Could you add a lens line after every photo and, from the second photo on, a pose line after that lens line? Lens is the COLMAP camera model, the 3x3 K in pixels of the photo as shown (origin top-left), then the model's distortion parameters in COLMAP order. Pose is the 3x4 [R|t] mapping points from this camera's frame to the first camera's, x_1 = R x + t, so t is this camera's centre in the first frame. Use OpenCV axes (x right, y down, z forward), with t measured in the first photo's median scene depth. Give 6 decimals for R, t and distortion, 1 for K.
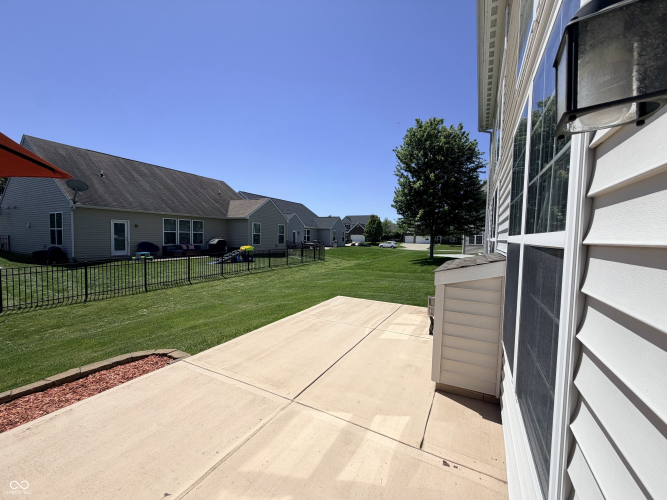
lens RADIAL K [[266.1, 0, 330.4], [0, 266.1, 249.9], [0, 0, 1]] dist [0.001583, -0.000069]
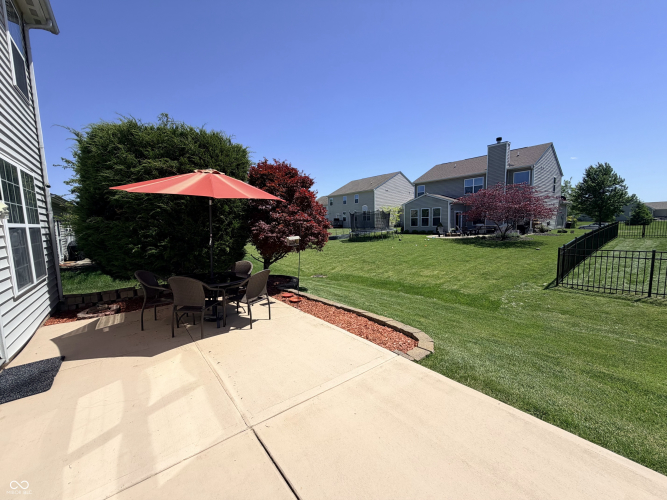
lens RADIAL K [[266.1, 0, 330.4], [0, 266.1, 249.9], [0, 0, 1]] dist [0.001583, -0.000069]
pose [[-0.395093, 0.083455, -0.914842, 0.300594], [-0.024178, 0.994575, 0.101170, -0.023158], [0.918323, 0.062091, -0.390932, 1.035507]]
